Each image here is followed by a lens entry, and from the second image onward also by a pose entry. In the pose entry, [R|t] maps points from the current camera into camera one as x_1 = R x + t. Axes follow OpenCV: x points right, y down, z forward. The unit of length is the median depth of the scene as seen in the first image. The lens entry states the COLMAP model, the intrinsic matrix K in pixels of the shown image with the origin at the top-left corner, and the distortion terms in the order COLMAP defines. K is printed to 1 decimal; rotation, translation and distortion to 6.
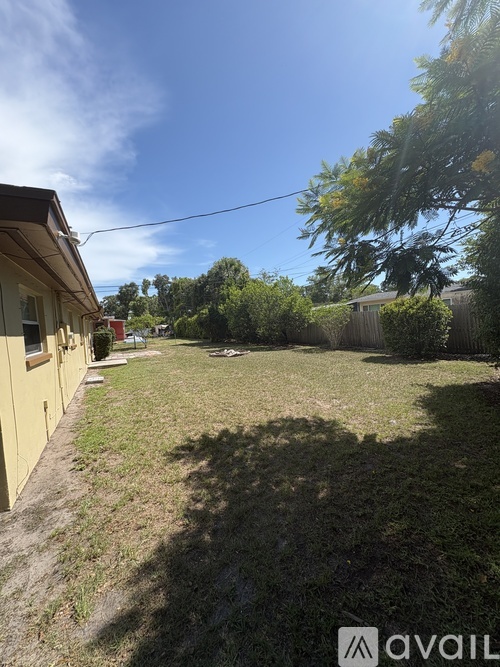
lens RADIAL K [[267.8, 0, 247.6], [0, 267.8, 339.9], [0, 0, 1]] dist [0.001629, 0.000503]
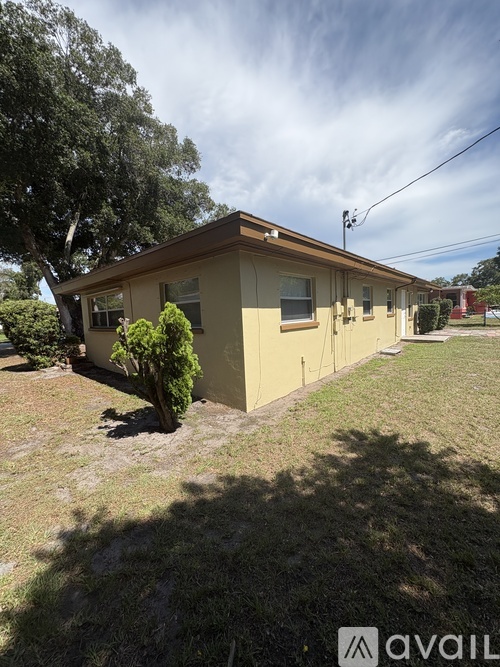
lens RADIAL K [[267.8, 0, 246.8], [0, 267.8, 329.6], [0, 0, 1]] dist [0.001629, 0.000503]
pose [[0.343485, 0.107178, -0.933022, 0.458031], [-0.039566, 0.994236, 0.099644, -0.036948], [0.938324, 0.002689, 0.345746, 0.309865]]
